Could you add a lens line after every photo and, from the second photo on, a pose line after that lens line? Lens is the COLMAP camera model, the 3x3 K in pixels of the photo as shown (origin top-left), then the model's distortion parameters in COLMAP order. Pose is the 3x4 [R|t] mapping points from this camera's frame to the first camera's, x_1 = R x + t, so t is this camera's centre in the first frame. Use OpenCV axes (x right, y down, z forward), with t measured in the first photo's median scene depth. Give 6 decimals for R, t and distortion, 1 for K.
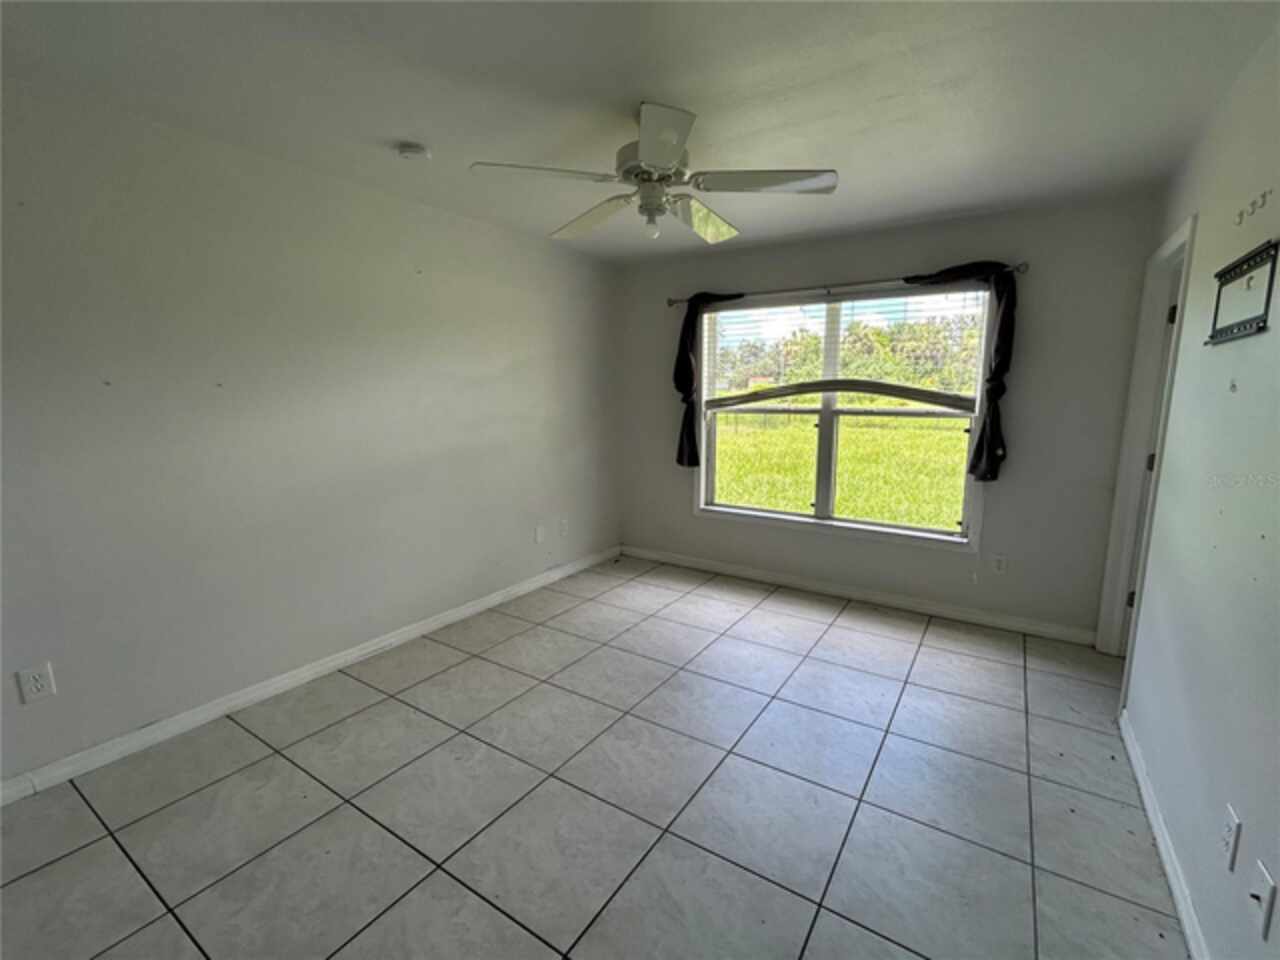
lens RADIAL K [[570.2, 0, 640.0], [0, 570.2, 480.0], [0, 0, 1]] dist [0.003001, 0.000748]
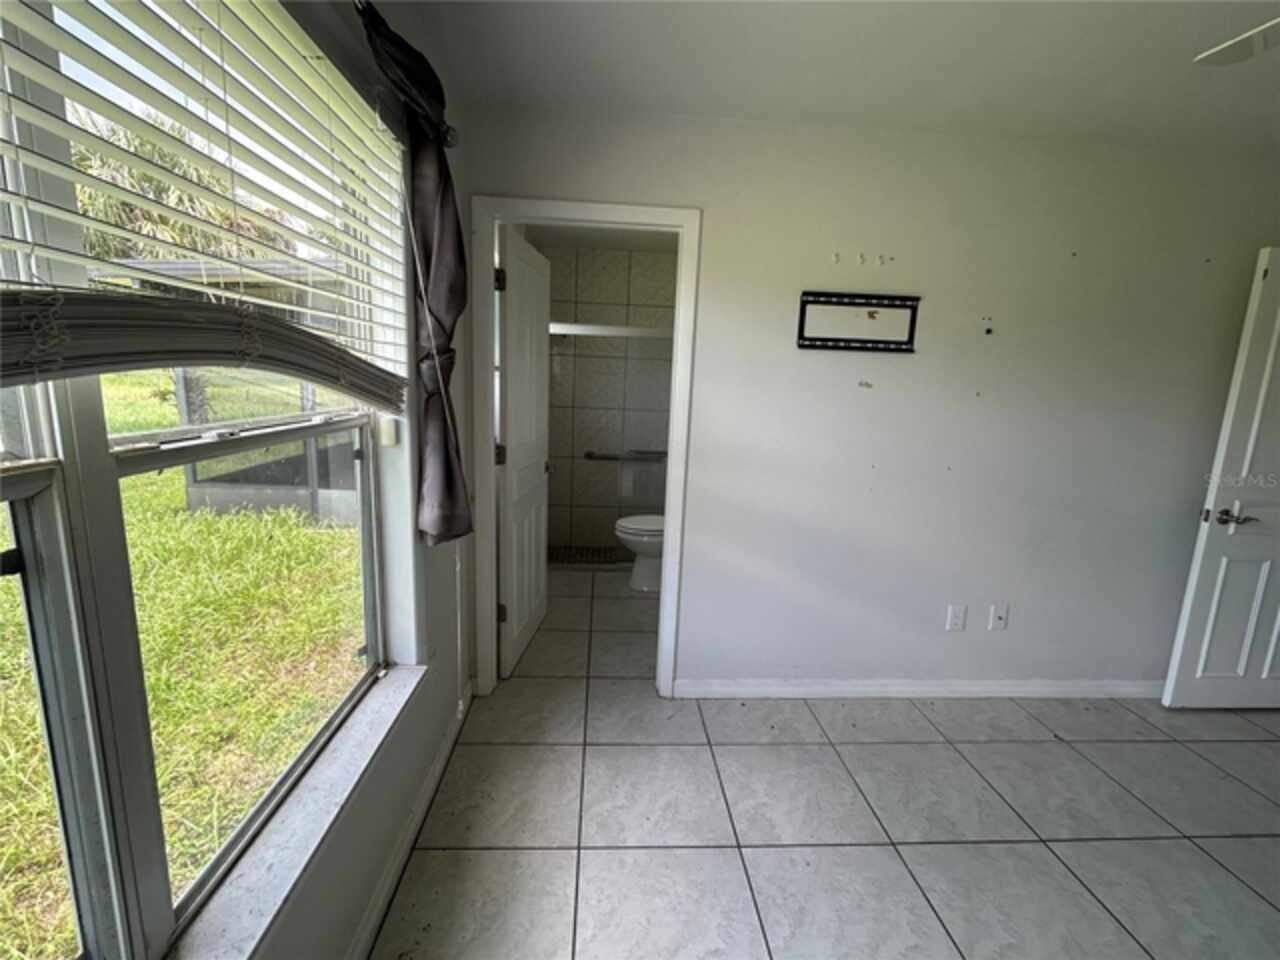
lens RADIAL K [[570.2, 0, 640.0], [0, 570.2, 480.0], [0, 0, 1]] dist [0.003001, 0.000748]
pose [[-0.611700, -0.172802, 0.771987, 0.138252], [0.077522, 0.958061, 0.275879, -0.256435], [-0.787283, 0.228601, -0.572650, 1.615111]]
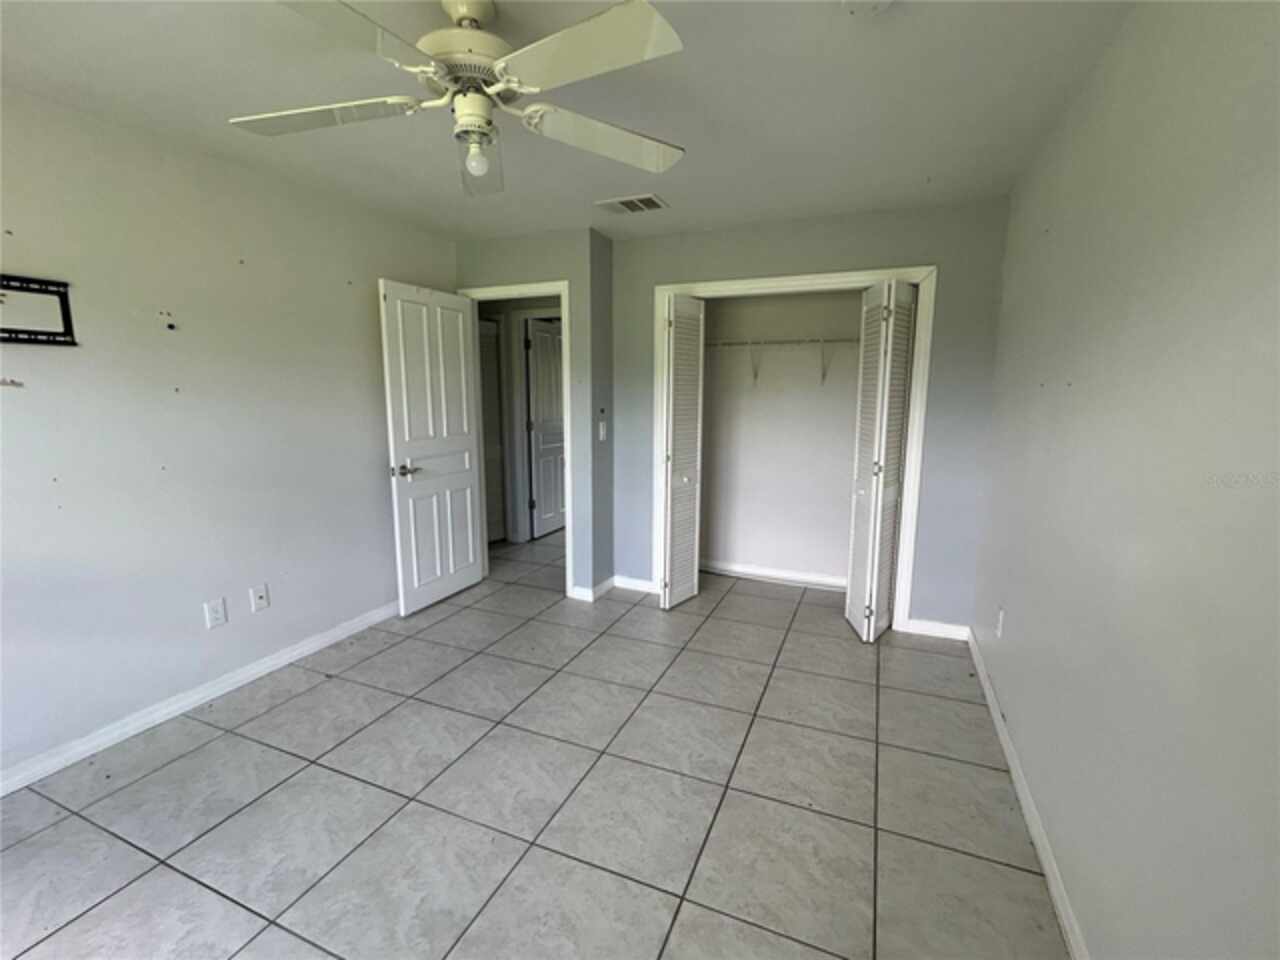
lens RADIAL K [[570.2, 0, 640.0], [0, 570.2, 480.0], [0, 0, 1]] dist [0.003001, 0.000748]
pose [[-0.983680, 0.021205, -0.178671, -0.041268], [-0.033758, 0.953646, 0.299032, -0.253791], [0.176730, 0.300183, -0.937367, 1.667032]]
